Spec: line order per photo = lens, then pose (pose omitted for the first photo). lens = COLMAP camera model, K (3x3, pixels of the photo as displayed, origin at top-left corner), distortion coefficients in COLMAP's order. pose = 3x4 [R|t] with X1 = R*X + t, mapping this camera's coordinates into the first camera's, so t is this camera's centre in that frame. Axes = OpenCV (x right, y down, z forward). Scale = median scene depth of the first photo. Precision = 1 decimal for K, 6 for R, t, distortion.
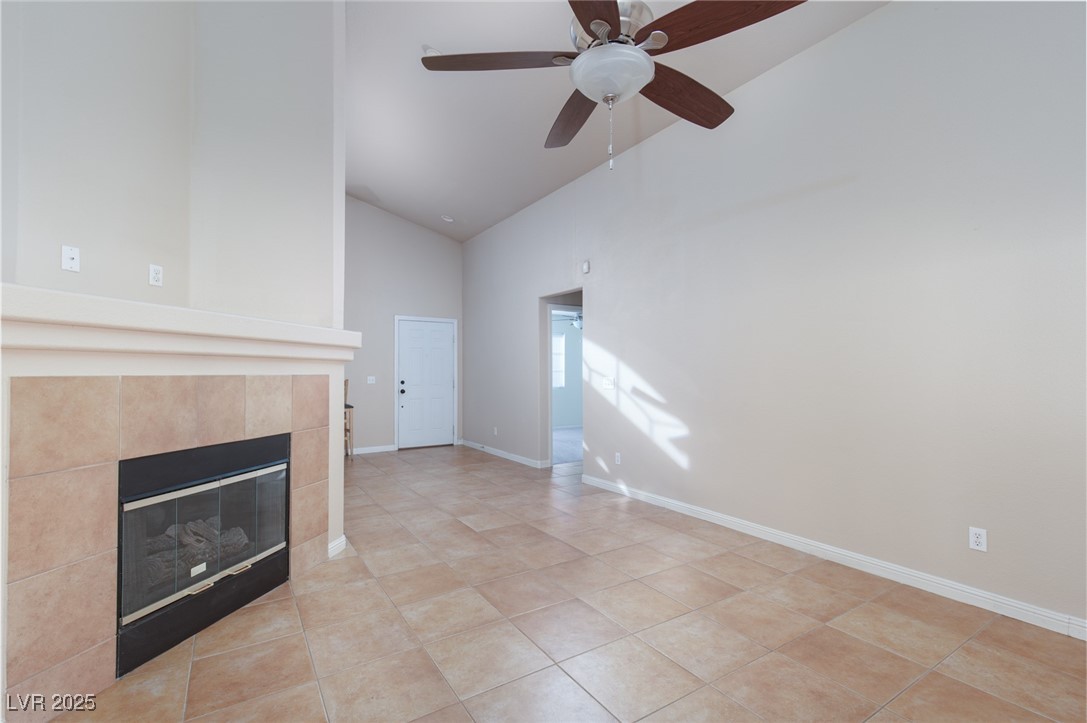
lens RADIAL K [[489.1, 0, 539.2], [0, 489.1, 366.4], [0, 0, 1]] dist [0.013721, -0.006415]
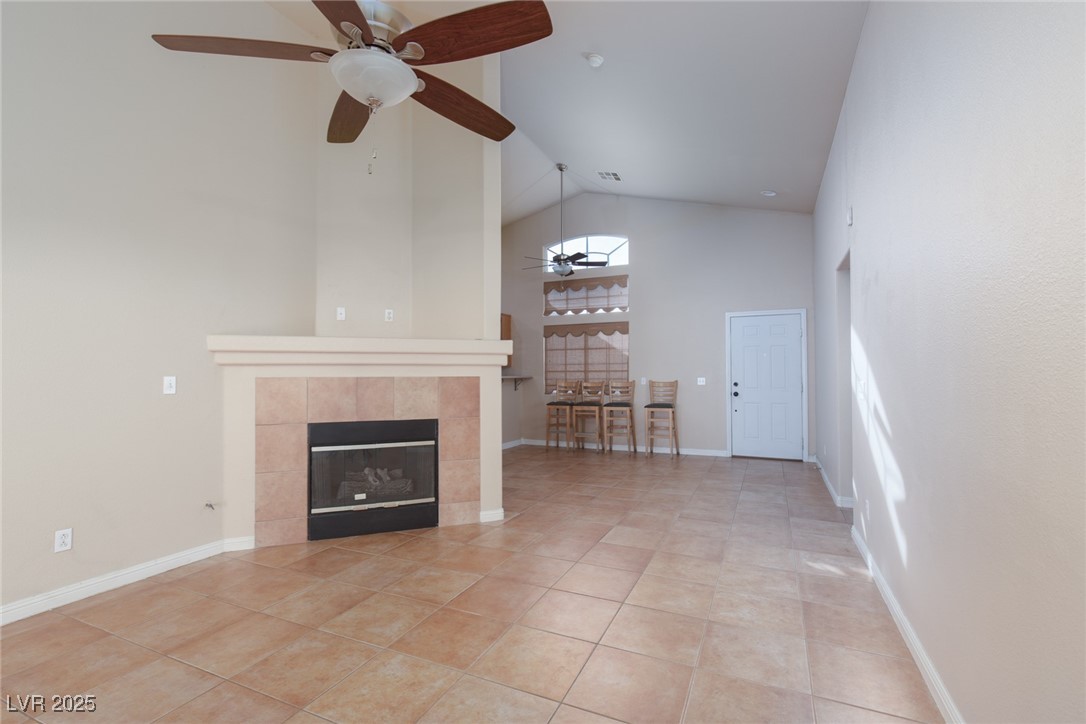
lens RADIAL K [[488.7, 0, 538.7], [0, 488.7, 366.9], [0, 0, 1]] dist [0.013721, -0.006415]
pose [[0.537393, -0.013070, -0.843231, 0.821439], [0.013520, 0.999885, -0.006881, 0.003138], [0.843223, -0.007703, 0.537508, 0.522288]]
